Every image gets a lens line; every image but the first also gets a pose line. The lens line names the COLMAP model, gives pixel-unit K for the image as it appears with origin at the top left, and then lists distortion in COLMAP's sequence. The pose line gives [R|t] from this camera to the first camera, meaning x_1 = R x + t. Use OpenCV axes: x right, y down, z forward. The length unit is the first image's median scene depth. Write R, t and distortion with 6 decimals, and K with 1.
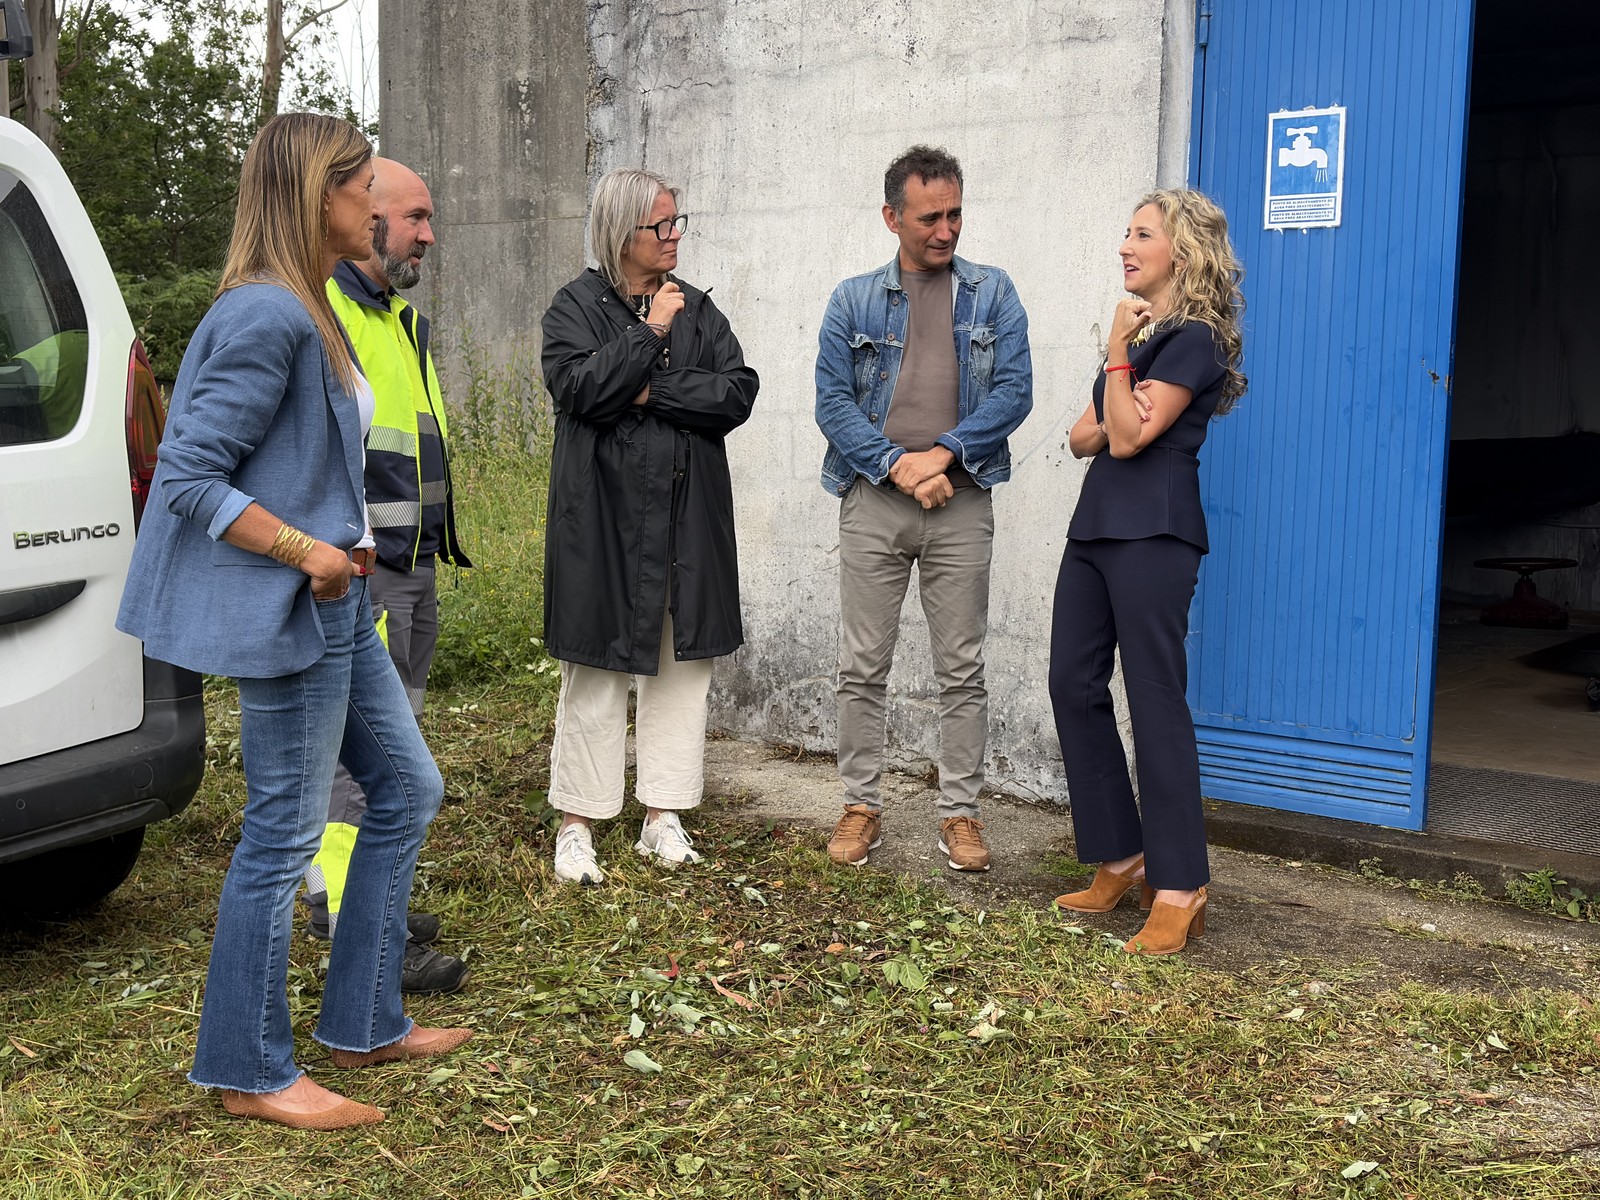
lens RADIAL K [[1893.8, 0, 801.0], [0, 1893.8, 603.4], [0, 0, 1]] dist [0.004029, 0.000000]
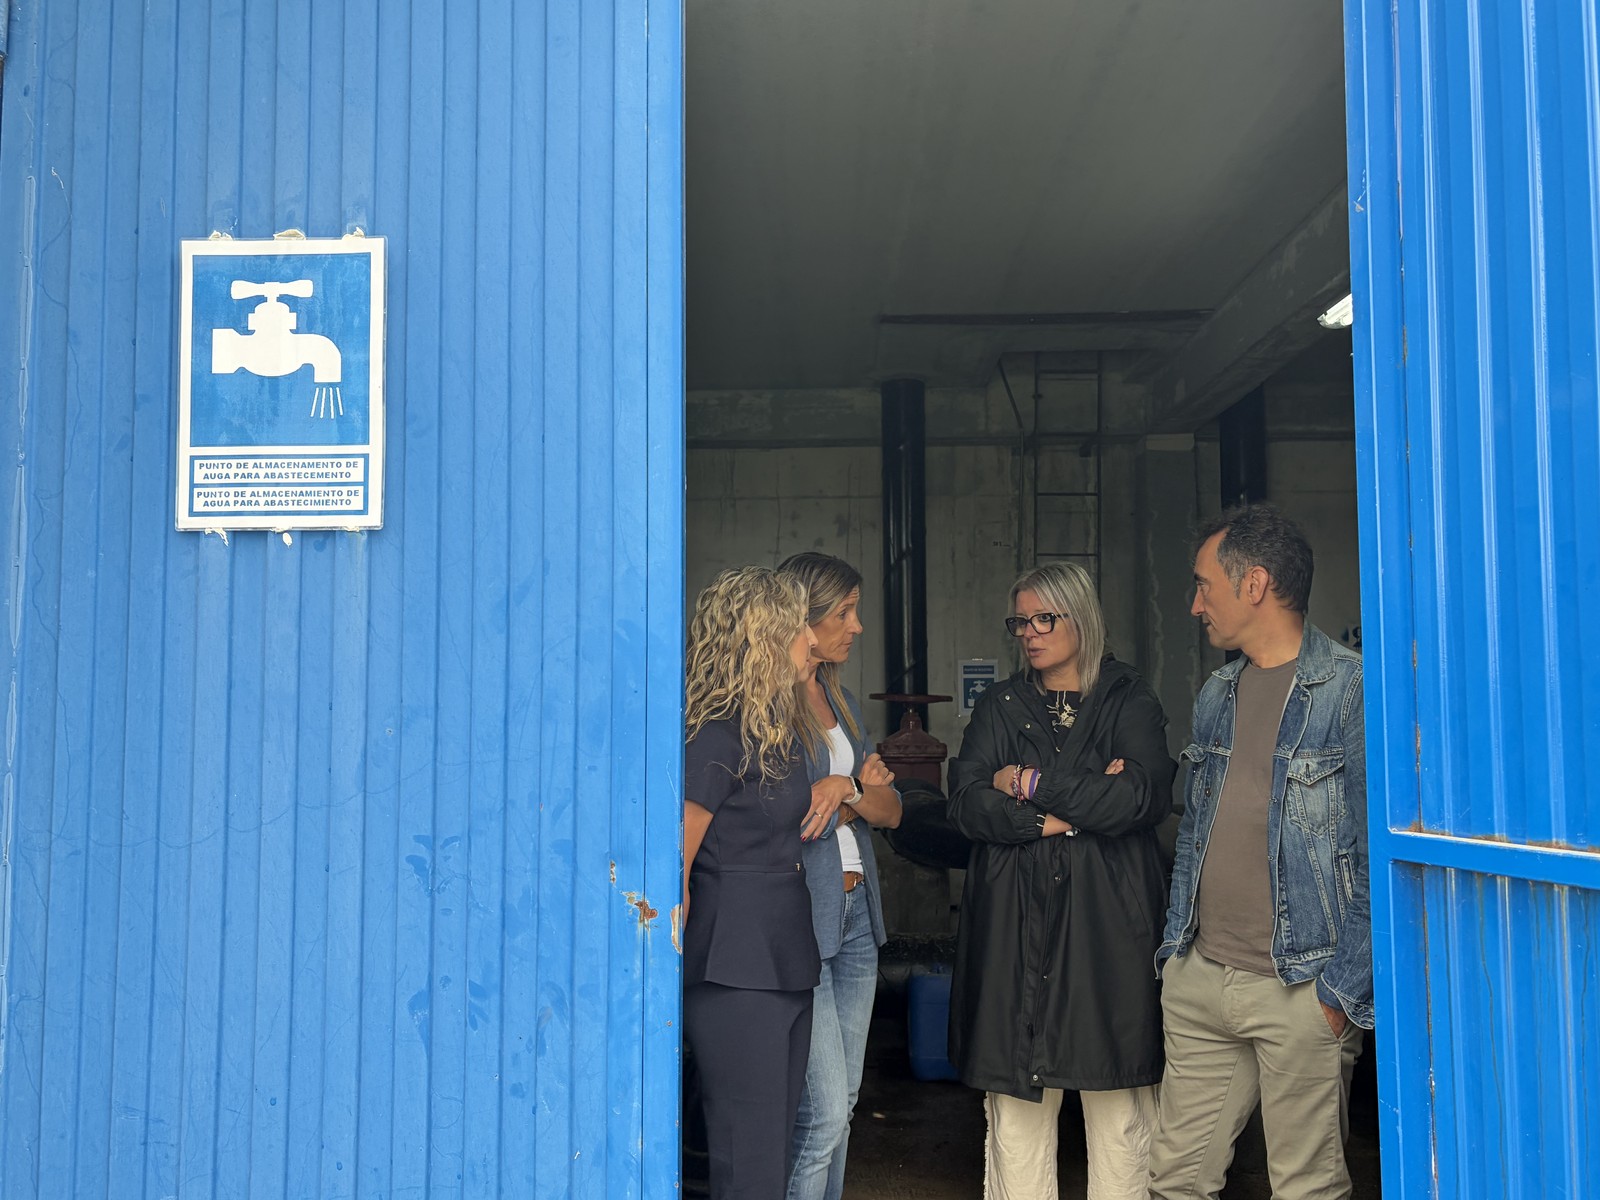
lens RADIAL K [[1384.3, 0, 803.5], [0, 1384.3, 598.9], [0, 0, 1]] dist [0.012130, 0.006061]
pose [[0.802042, 0.013179, 0.597122, 0.182683], [0.086785, 0.986575, -0.138343, -0.137003], [-0.590928, 0.162778, 0.790131, 0.721375]]
